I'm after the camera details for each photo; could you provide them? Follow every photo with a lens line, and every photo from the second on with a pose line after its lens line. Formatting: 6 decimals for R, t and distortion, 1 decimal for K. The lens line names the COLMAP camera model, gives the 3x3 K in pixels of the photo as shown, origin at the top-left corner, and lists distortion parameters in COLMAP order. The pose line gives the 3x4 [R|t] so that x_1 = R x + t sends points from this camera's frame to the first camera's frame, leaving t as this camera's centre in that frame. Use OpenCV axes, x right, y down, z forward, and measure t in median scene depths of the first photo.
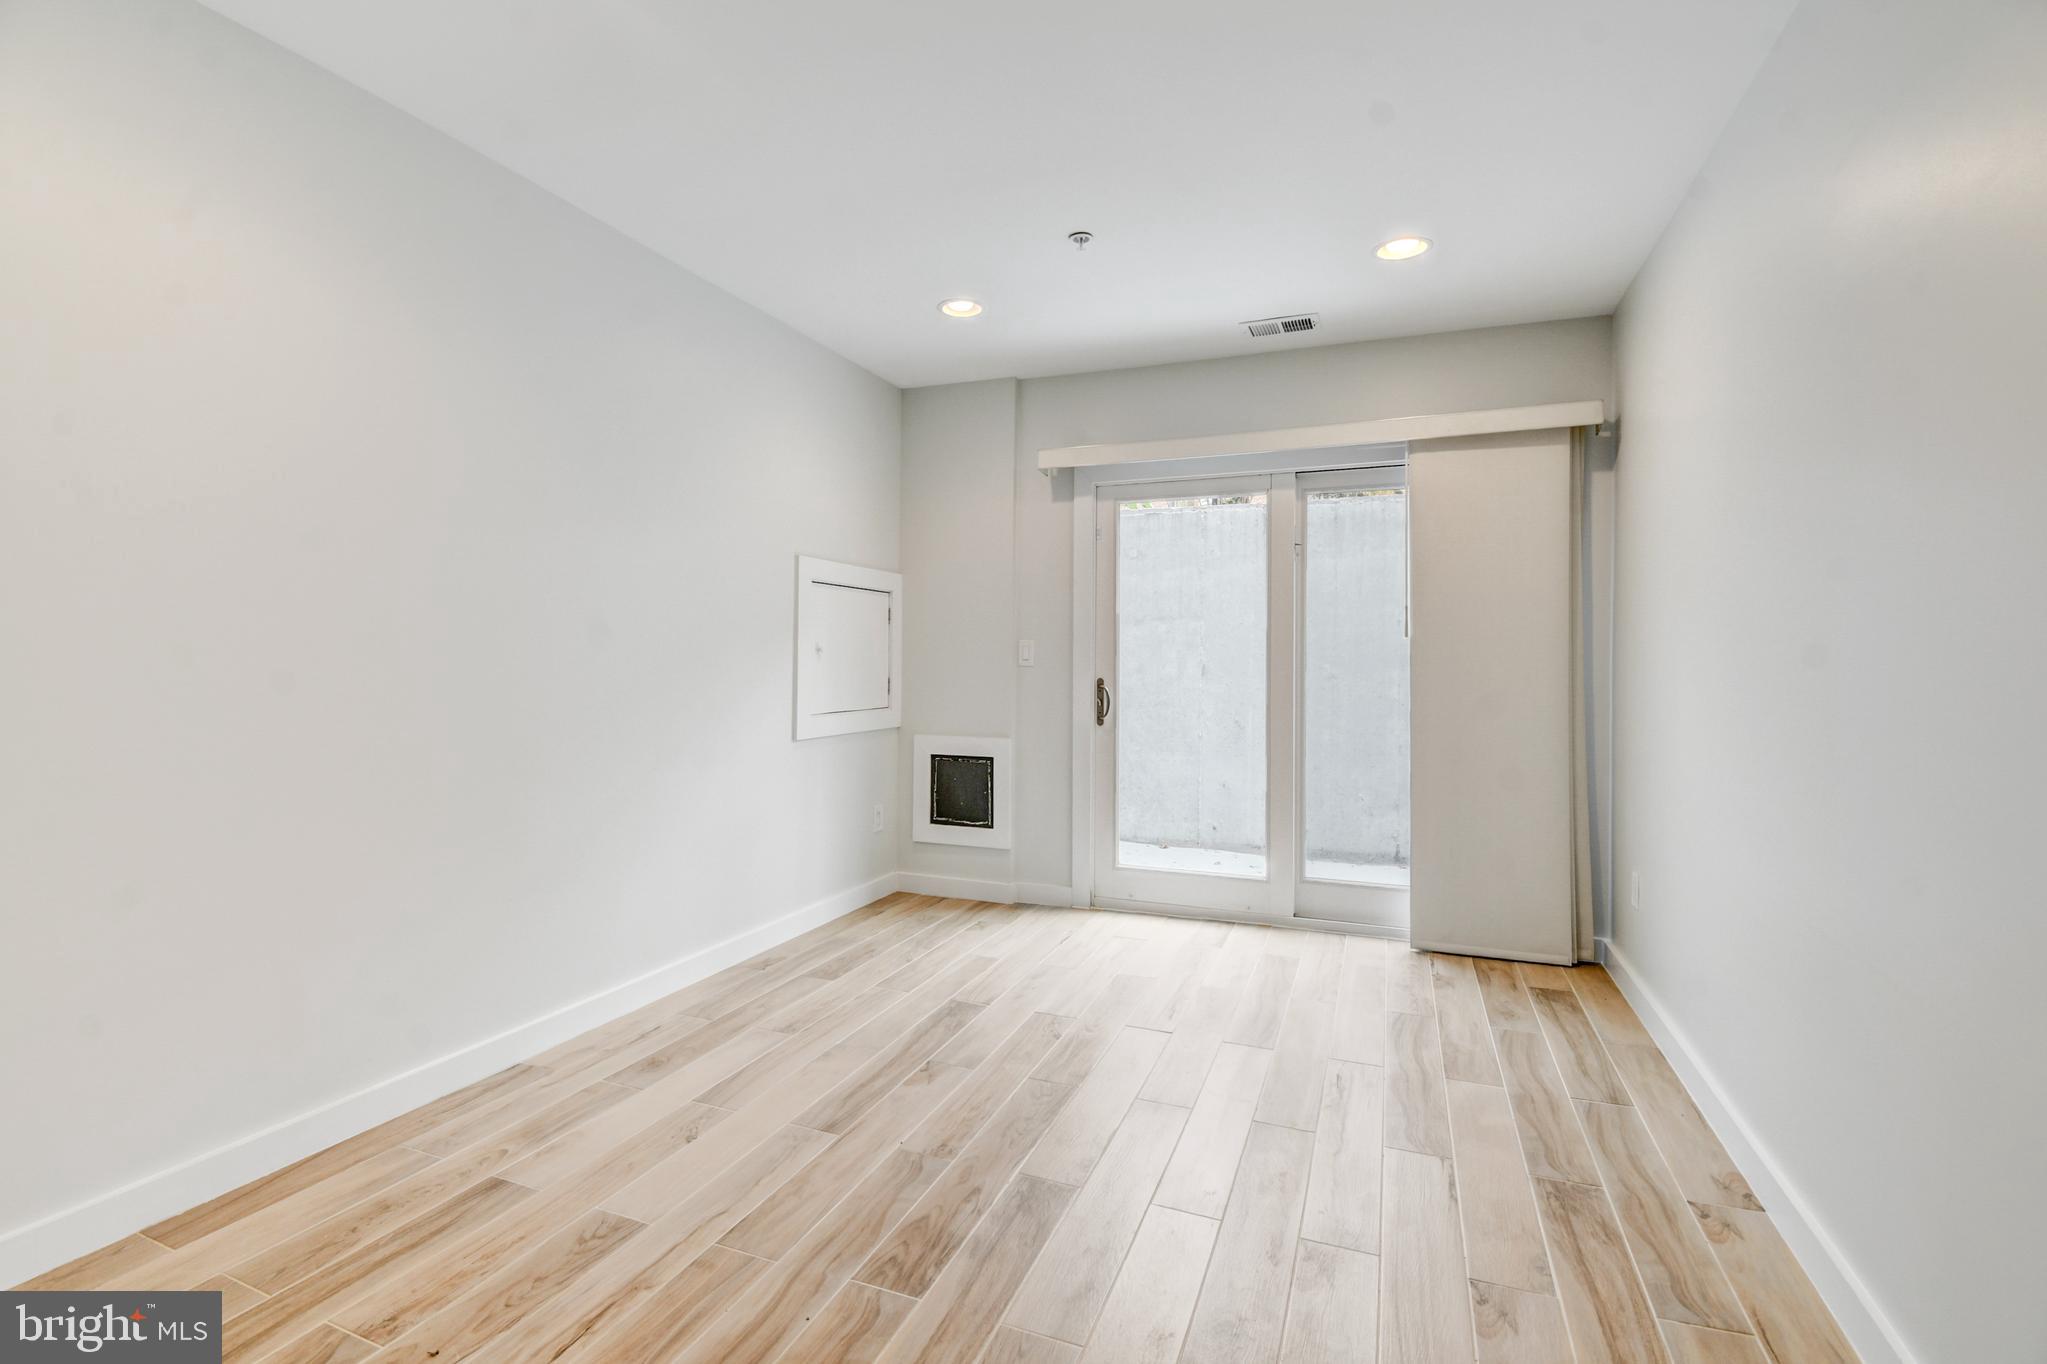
lens RADIAL K [[930.9, 0, 1013.7], [0, 930.9, 661.4], [0, 0, 1]] dist [0.019054, -0.024706]
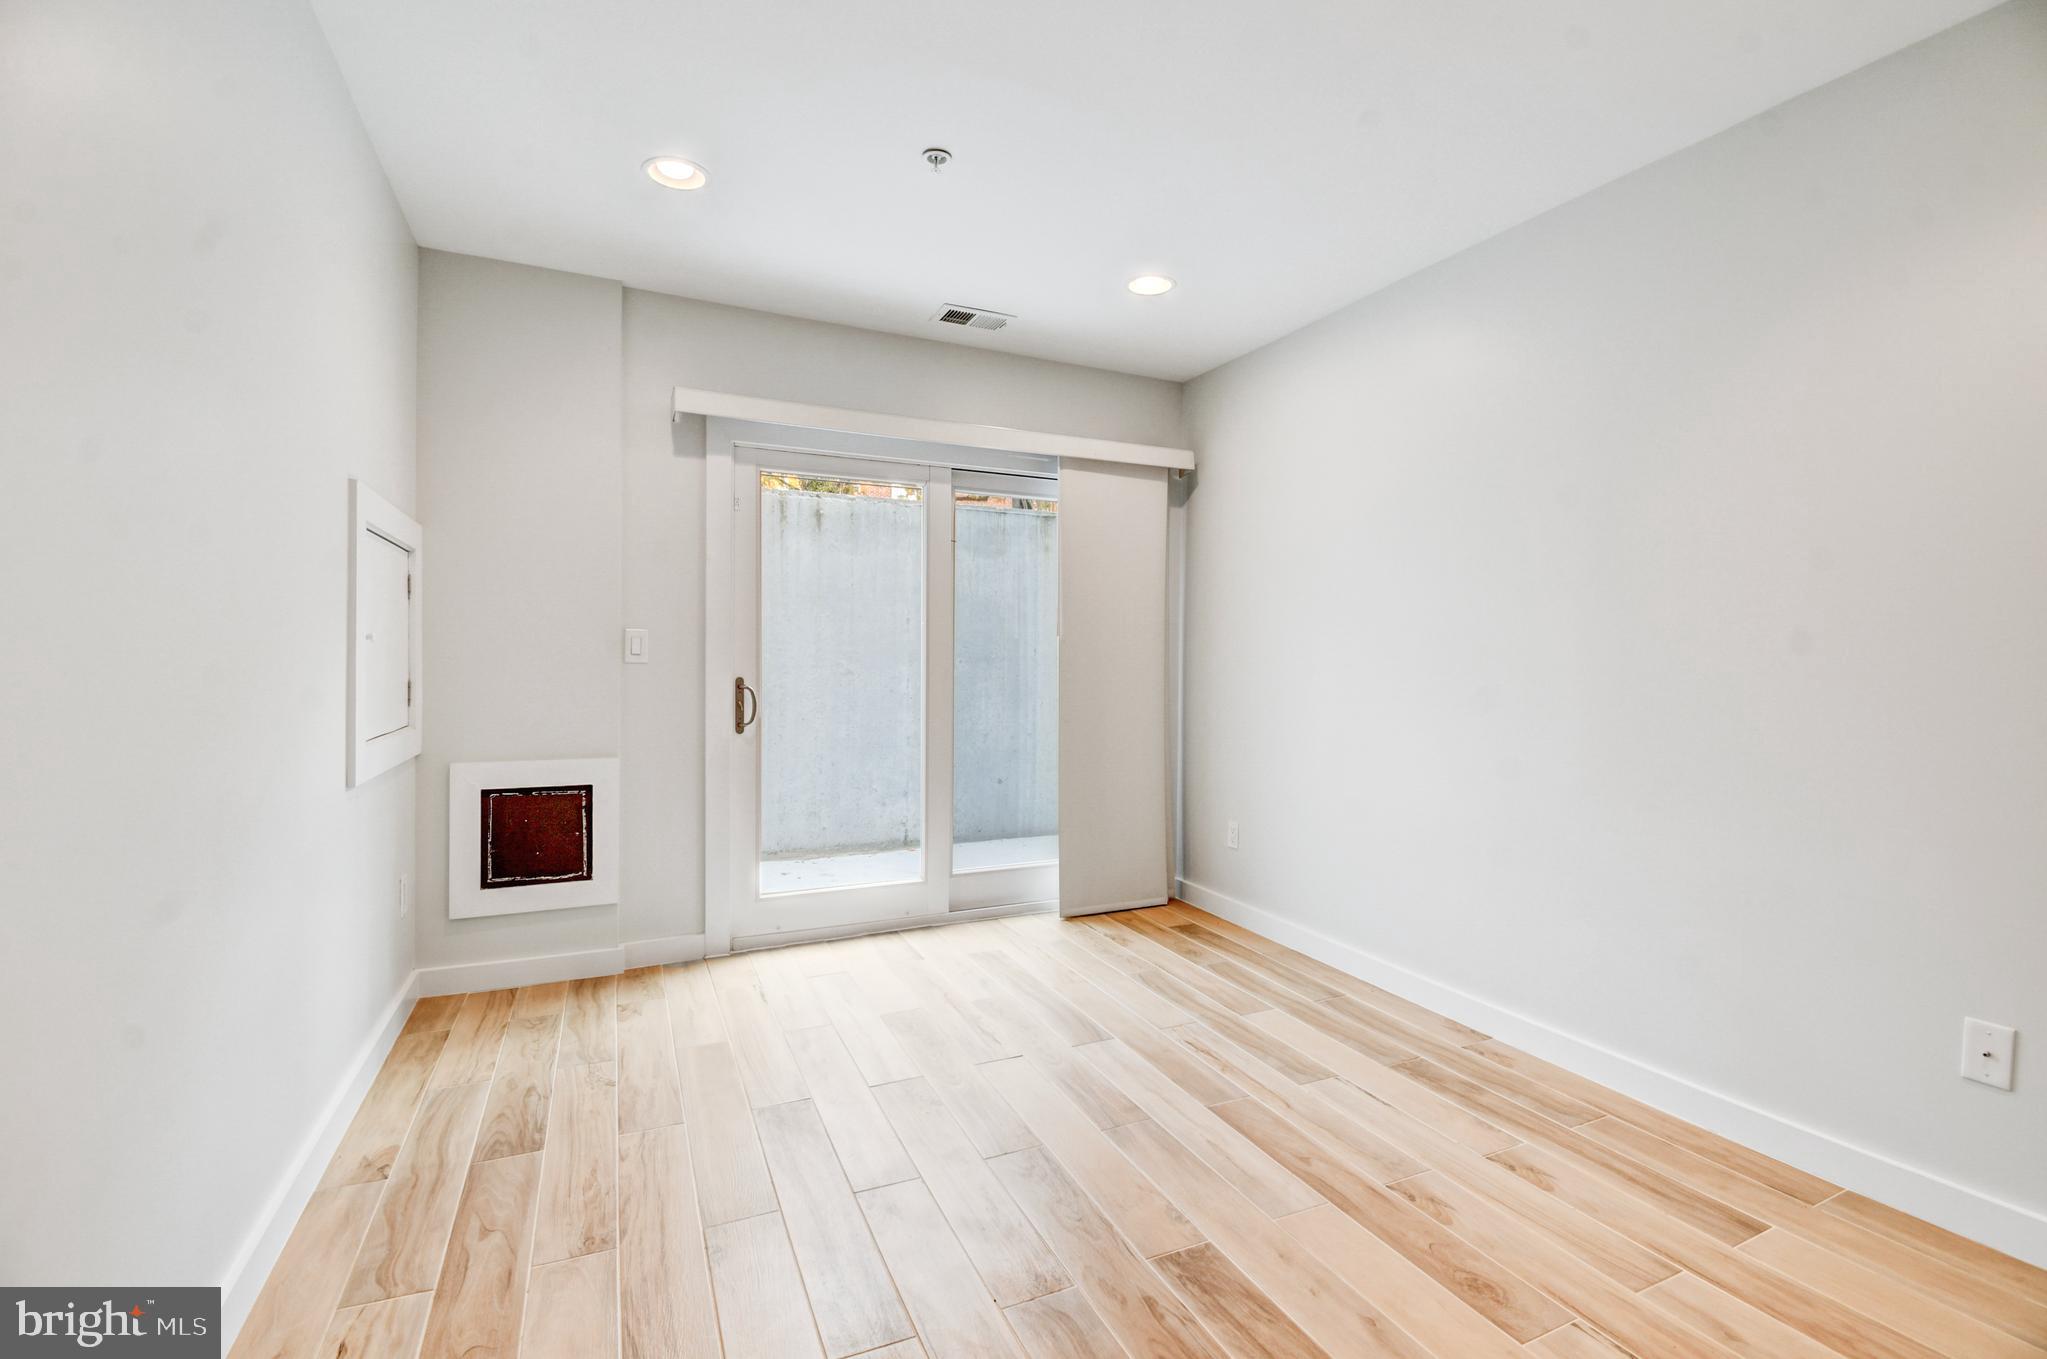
lens RADIAL K [[908.6, 0, 1031.7], [0, 908.6, 675.5], [0, 0, 1]] dist [0.020744, -0.029709]
pose [[0.678284, -0.011788, 0.734705, -0.363767], [-0.004841, 0.999778, 0.020510, -0.001559], [-0.734784, -0.017469, 0.678076, 0.281881]]
